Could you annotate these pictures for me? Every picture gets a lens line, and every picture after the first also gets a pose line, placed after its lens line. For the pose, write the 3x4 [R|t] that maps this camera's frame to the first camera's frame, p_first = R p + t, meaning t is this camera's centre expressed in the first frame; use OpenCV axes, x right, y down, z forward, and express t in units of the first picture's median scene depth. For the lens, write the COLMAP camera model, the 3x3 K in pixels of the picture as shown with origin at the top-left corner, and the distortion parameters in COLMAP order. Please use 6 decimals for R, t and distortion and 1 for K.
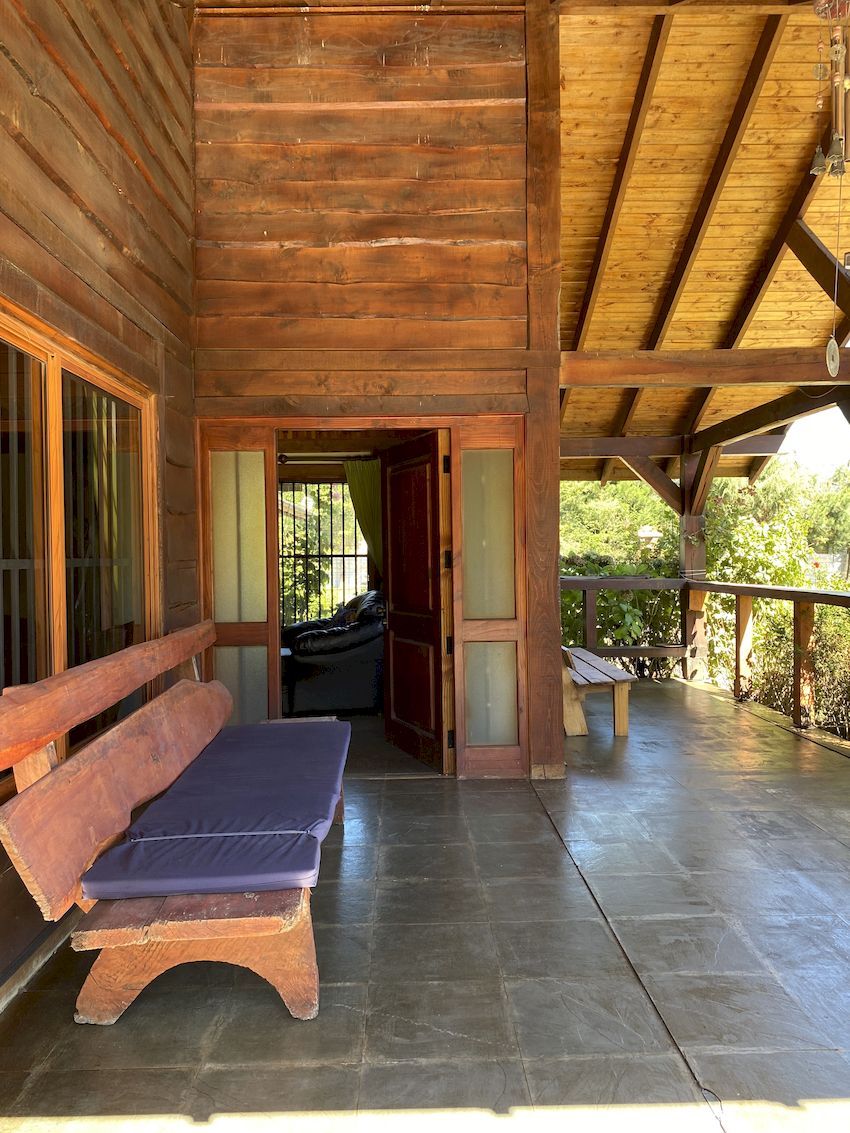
lens RADIAL K [[860.2, 0, 427.7], [0, 860.2, 563.5], [0, 0, 1]] dist [0.022017, 0.019867]
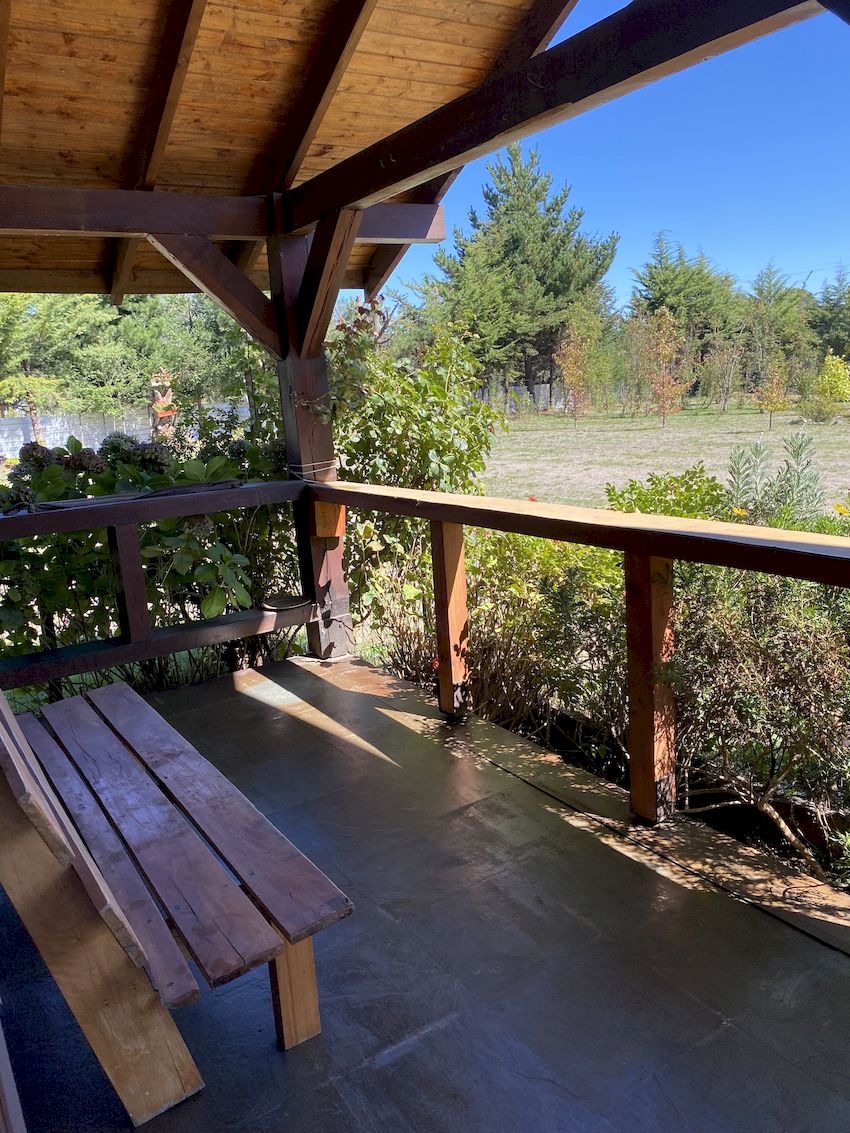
lens RADIAL K [[860.2, 0, 397.4], [0, 860.2, 573.8], [0, 0, 1]] dist [0.022017, 0.019867]
pose [[0.866713, -0.151458, 0.475256, 0.086210], [0.061404, 0.977936, 0.199676, -0.027619], [-0.495013, -0.143880, 0.856890, 0.493005]]
